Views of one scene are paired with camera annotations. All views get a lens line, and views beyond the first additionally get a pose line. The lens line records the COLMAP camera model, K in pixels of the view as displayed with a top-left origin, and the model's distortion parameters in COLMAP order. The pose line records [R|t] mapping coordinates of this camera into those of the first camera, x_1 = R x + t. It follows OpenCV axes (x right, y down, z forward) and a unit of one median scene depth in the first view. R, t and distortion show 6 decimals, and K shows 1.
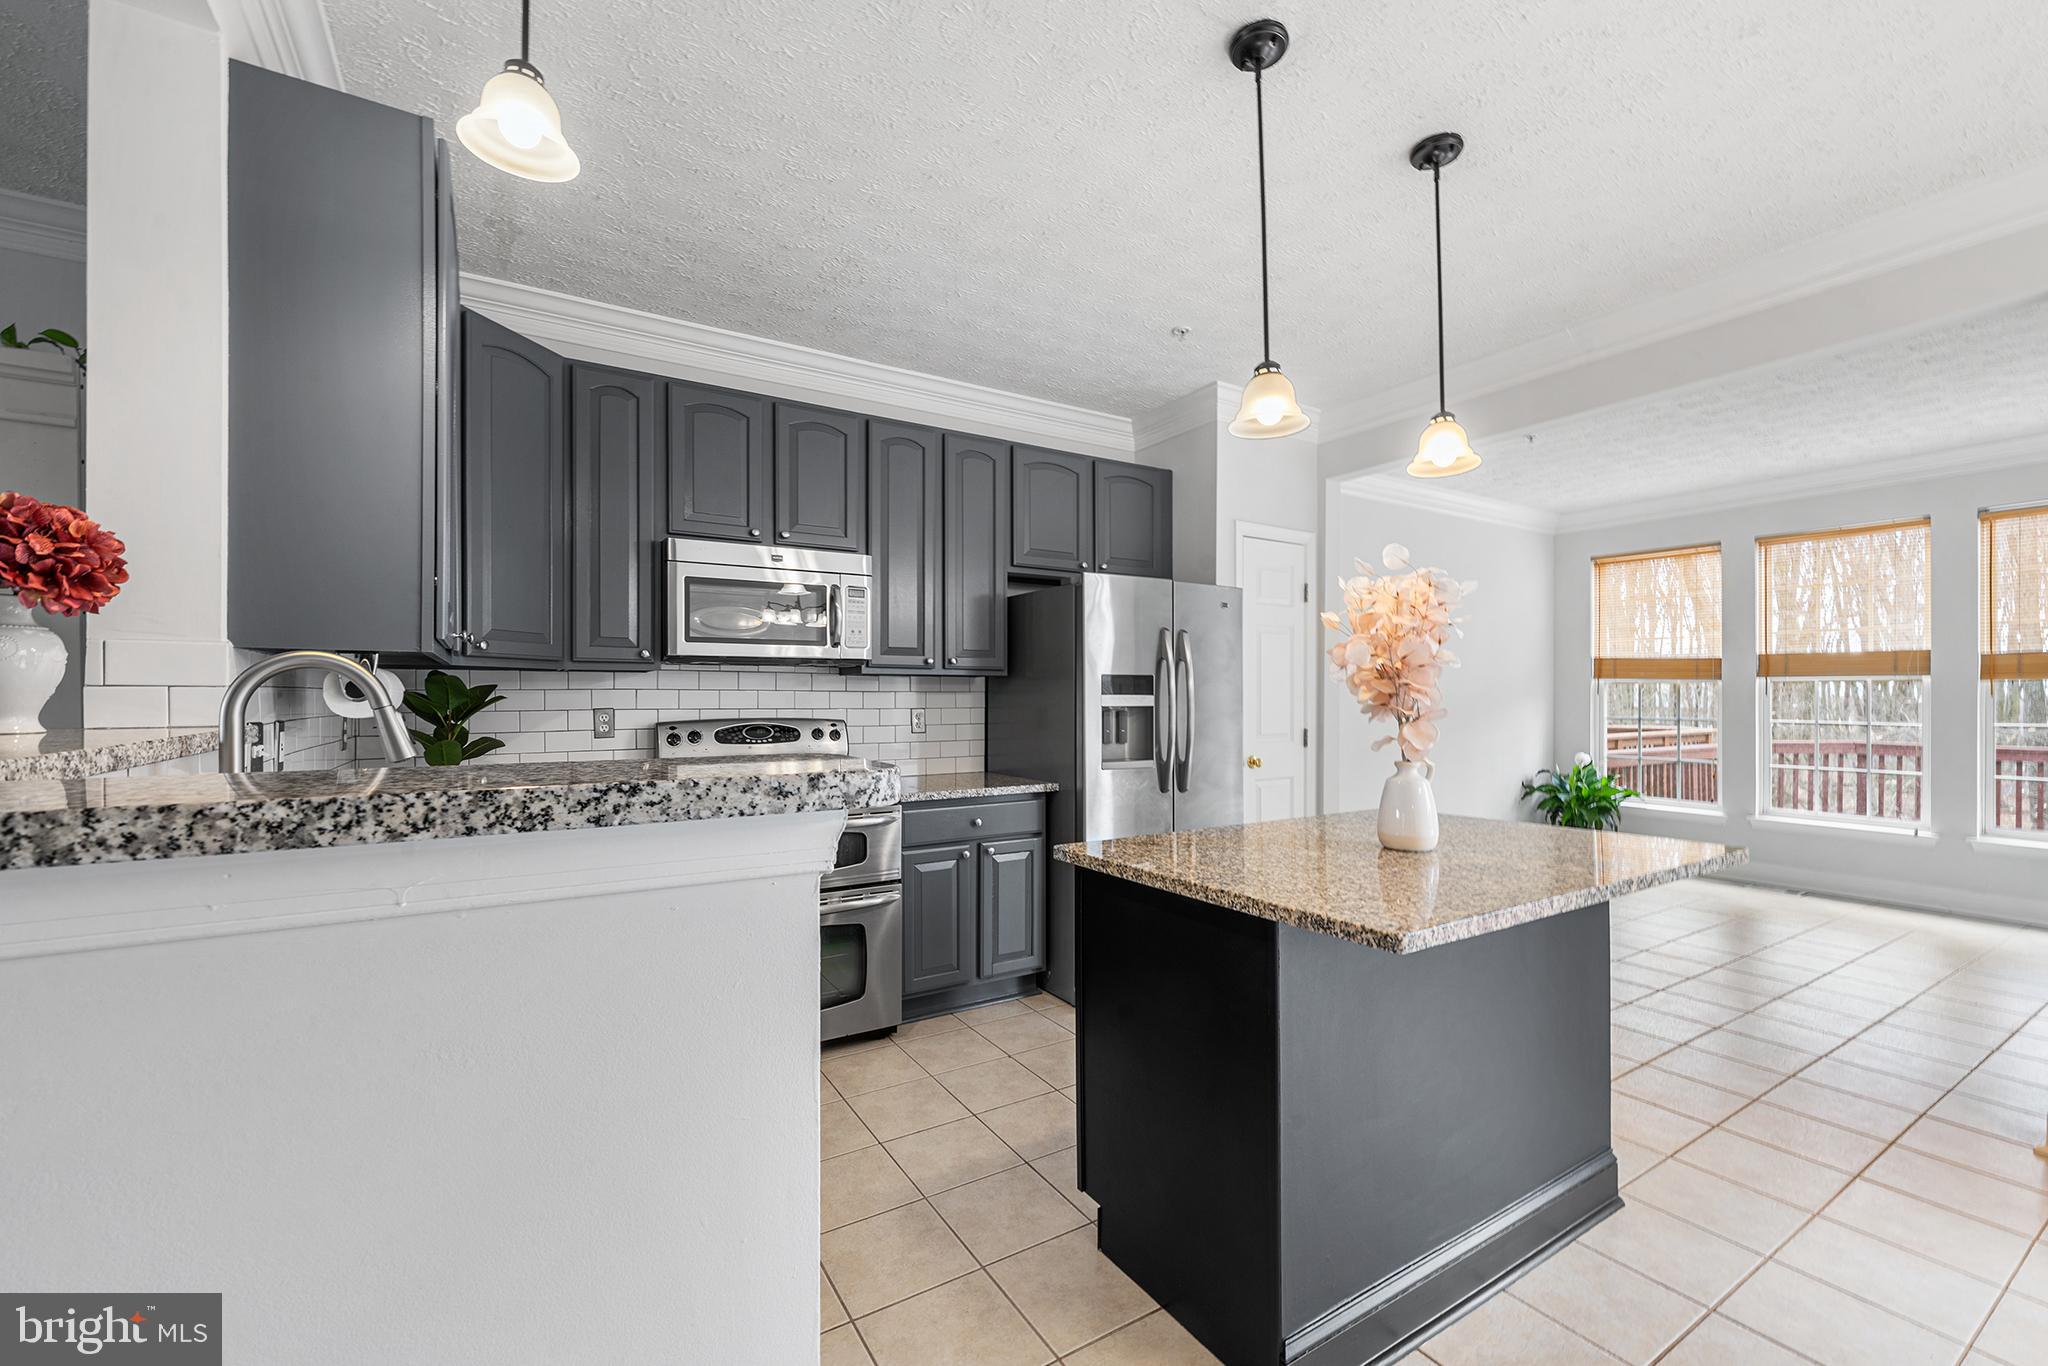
lens RADIAL K [[848.5, 0, 1033.4], [0, 848.5, 690.9], [0, 0, 1]] dist [0.000169, 0.000124]
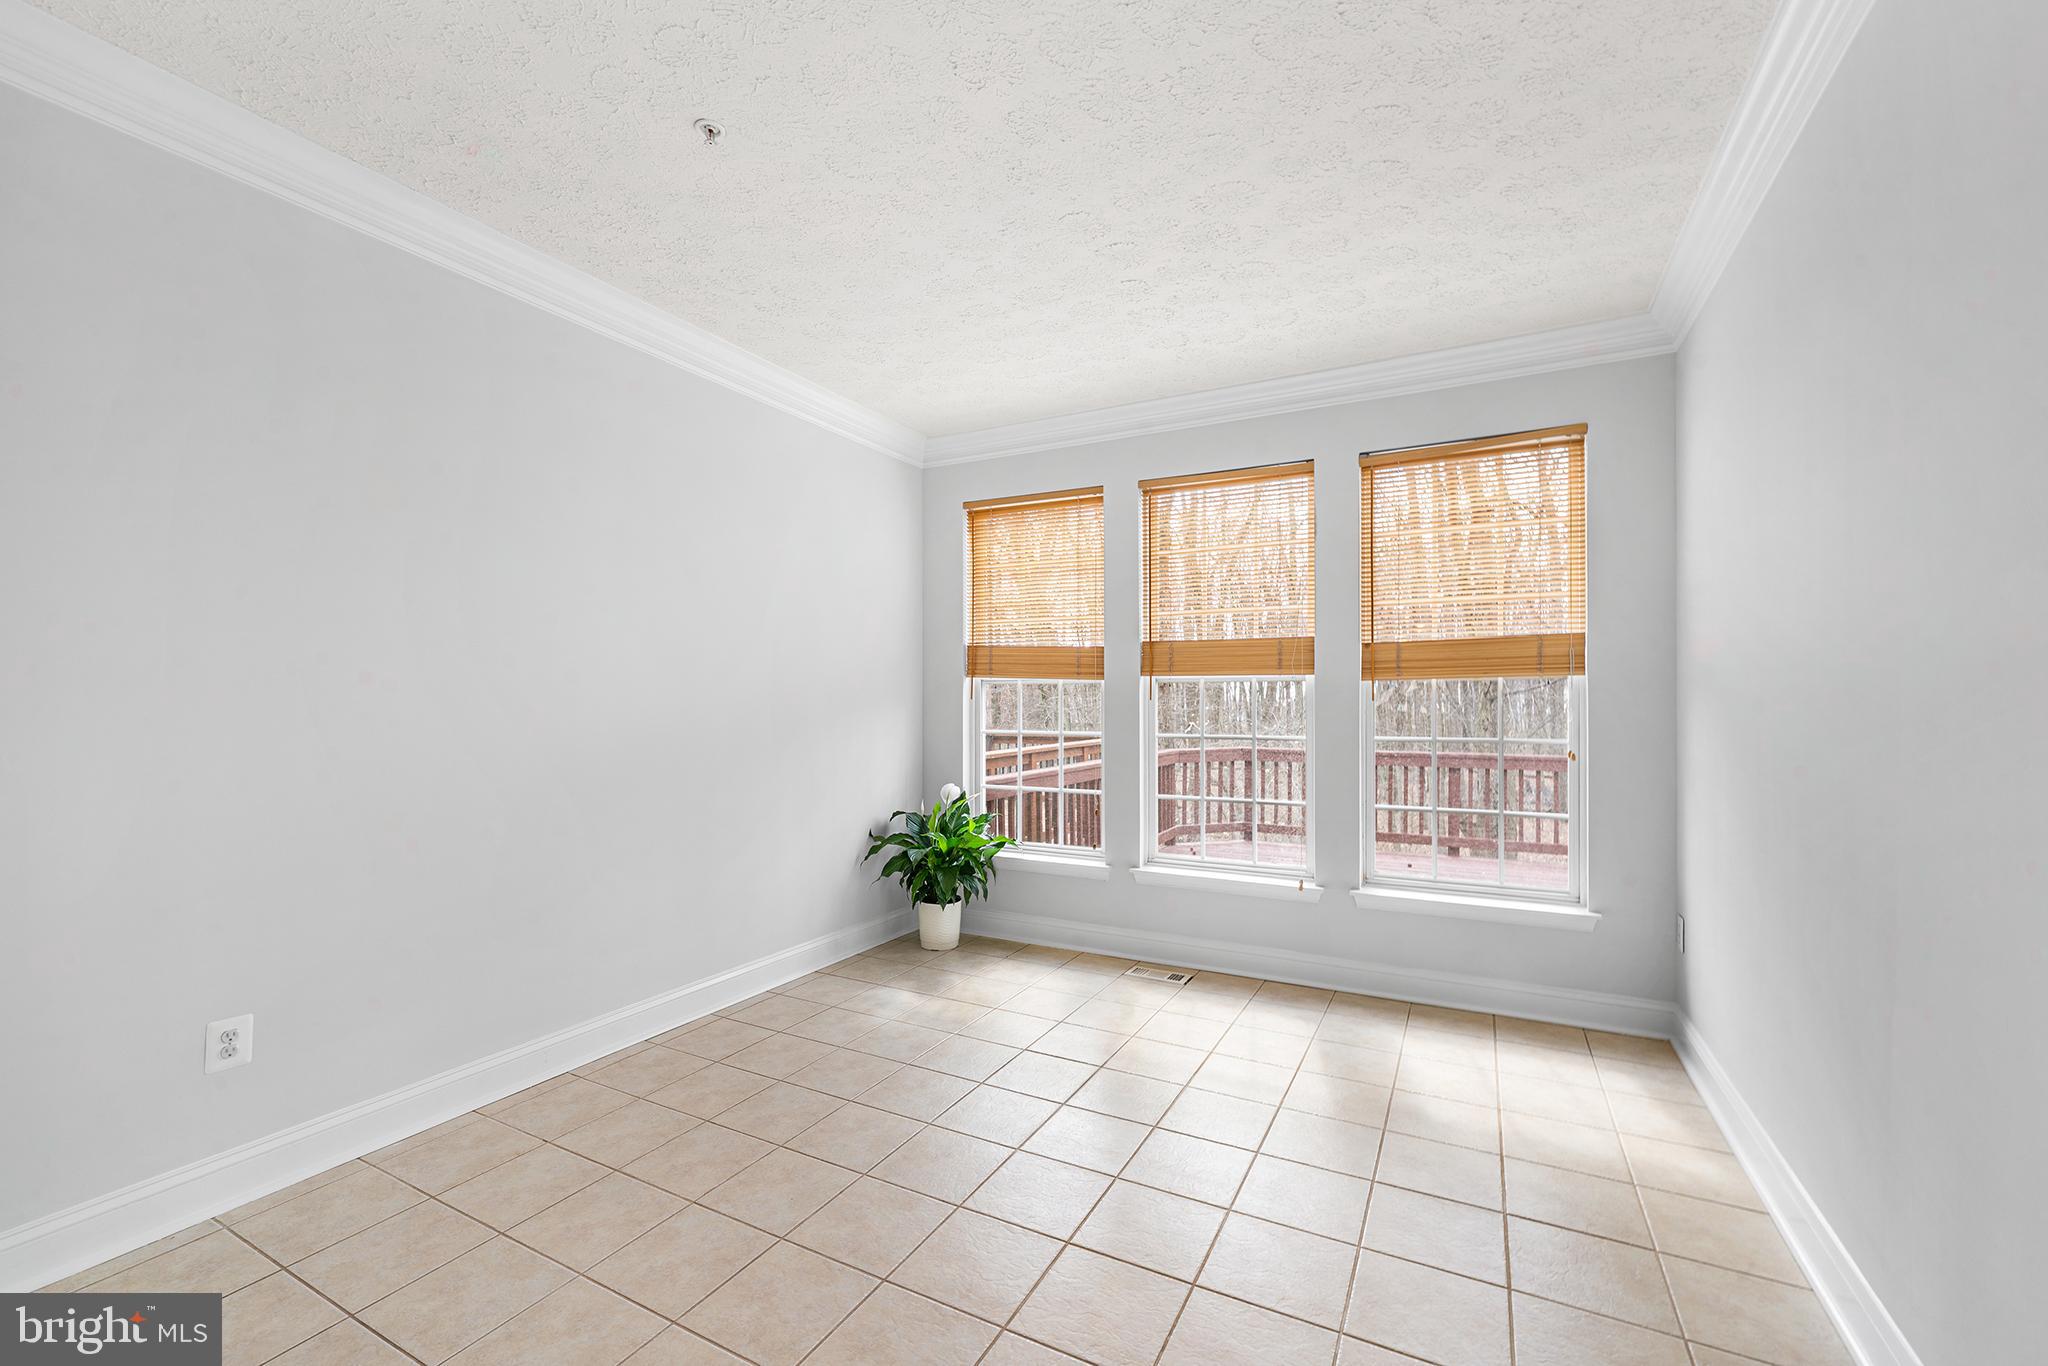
lens RADIAL K [[848.5, 0, 1016.8], [0, 848.5, 679.4], [0, 0, 1]] dist [0.000169, 0.000124]
pose [[0.872185, -0.001117, 0.489174, 0.362242], [0.004346, 0.999976, -0.005467, -0.006539], [-0.489156, 0.006894, 0.872169, 0.375856]]
